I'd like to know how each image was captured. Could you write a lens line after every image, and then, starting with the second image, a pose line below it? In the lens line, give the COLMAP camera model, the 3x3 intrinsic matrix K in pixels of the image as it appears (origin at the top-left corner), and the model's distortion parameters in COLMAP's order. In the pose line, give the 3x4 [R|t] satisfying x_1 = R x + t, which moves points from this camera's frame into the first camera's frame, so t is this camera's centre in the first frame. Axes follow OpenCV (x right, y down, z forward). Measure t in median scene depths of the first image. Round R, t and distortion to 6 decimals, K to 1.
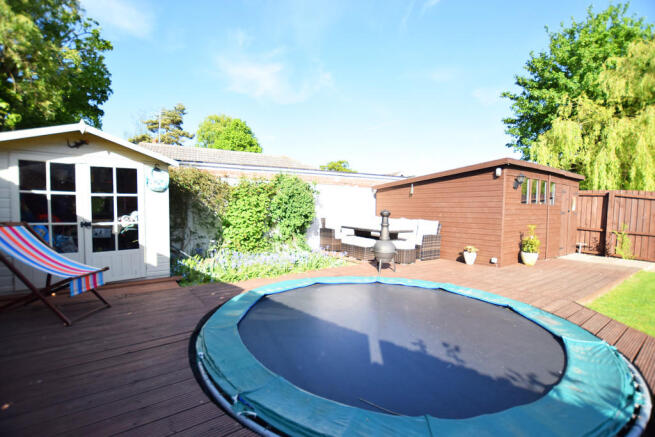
lens RADIAL K [[300.9, 0, 328.3], [0, 300.9, 218.6], [0, 0, 1]] dist [-0.004403, -0.000067]
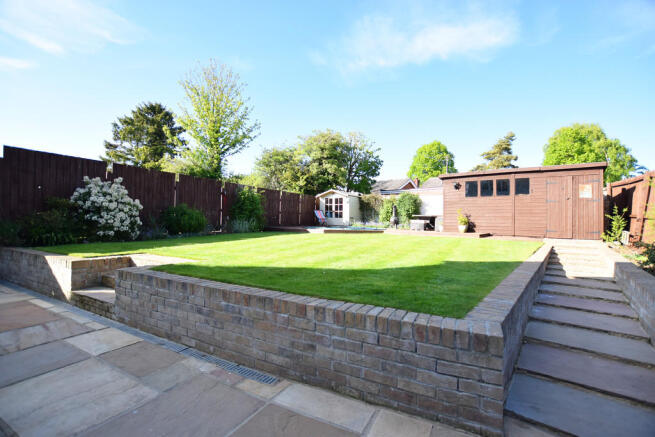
lens RADIAL K [[300.9, 0, 328.4], [0, 300.9, 219.9], [0, 0, 1]] dist [-0.004403, -0.000067]
pose [[0.356023, -0.015968, -0.934341, 3.115350], [-0.042789, 0.998527, -0.033370, 0.278484], [0.933497, 0.051860, 0.354815, -0.611723]]
